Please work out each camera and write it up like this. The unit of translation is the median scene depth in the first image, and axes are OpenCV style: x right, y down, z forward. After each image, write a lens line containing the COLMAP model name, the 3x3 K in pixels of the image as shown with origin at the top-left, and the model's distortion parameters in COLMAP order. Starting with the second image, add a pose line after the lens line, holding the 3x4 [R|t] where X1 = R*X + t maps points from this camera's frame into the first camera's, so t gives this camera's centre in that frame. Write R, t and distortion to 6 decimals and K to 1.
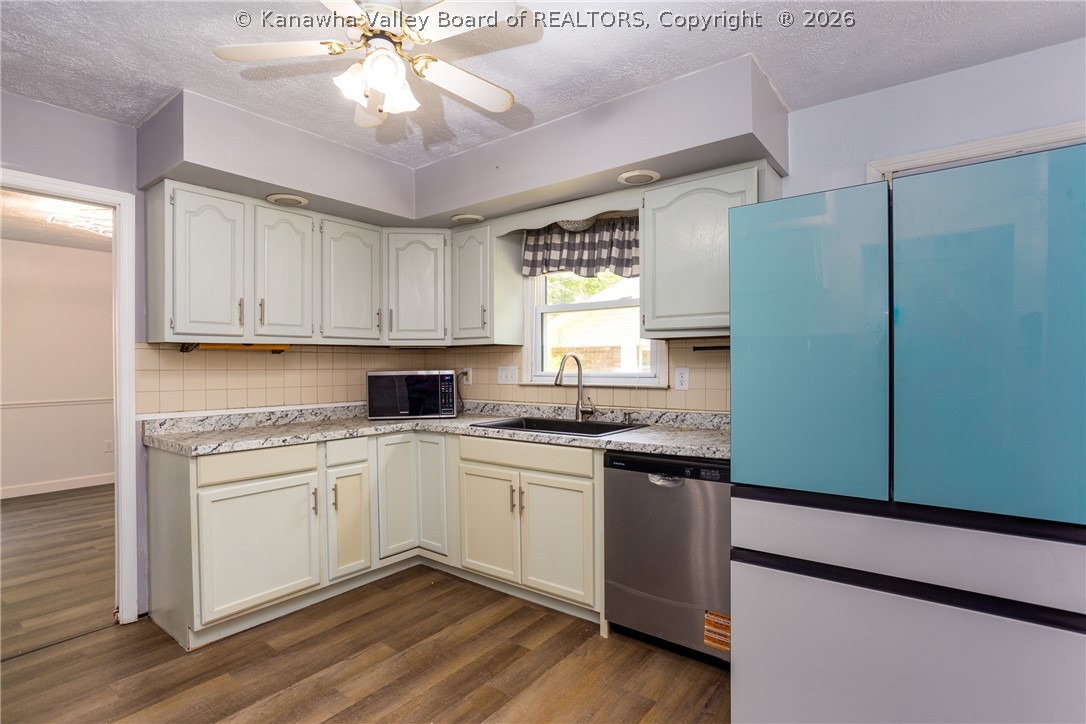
lens RADIAL K [[536.5, 0, 543.0], [0, 536.5, 364.6], [0, 0, 1]] dist [-0.001409, 0.002504]
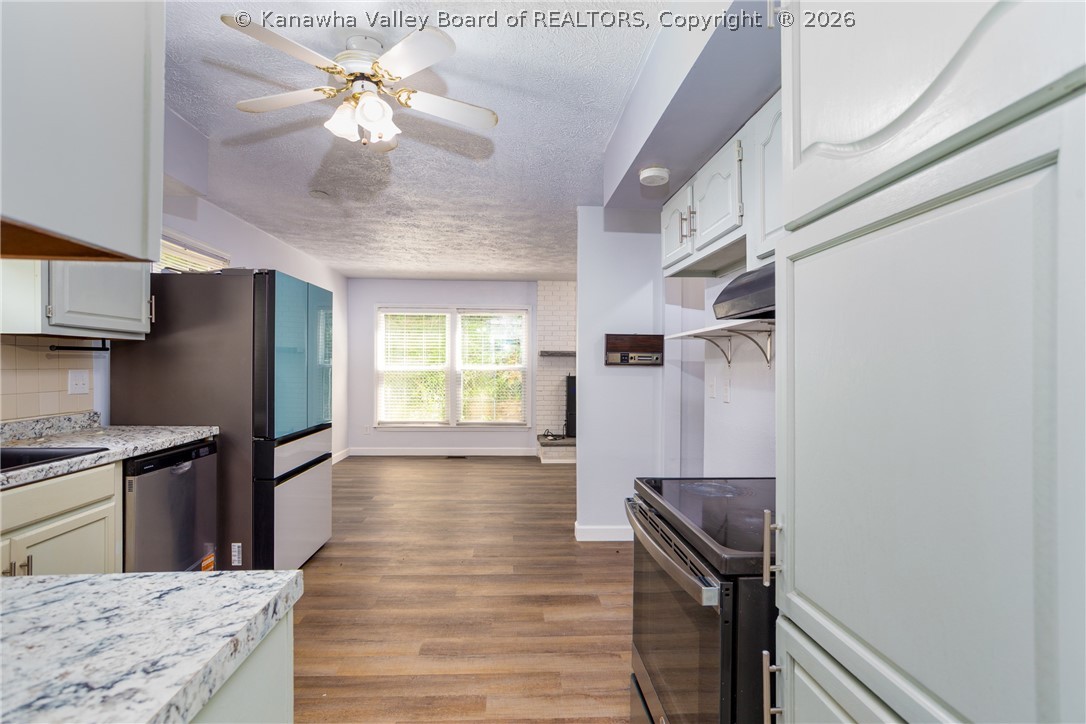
lens RADIAL K [[537.9, 0, 540.4], [0, 537.9, 364.7], [0, 0, 1]] dist [0.000309, 0.000062]
pose [[-0.654657, 0.003808, 0.755916, -1.021250], [-0.004112, 0.999955, -0.008598, 0.003501], [-0.755915, -0.008737, -0.654612, 1.055204]]
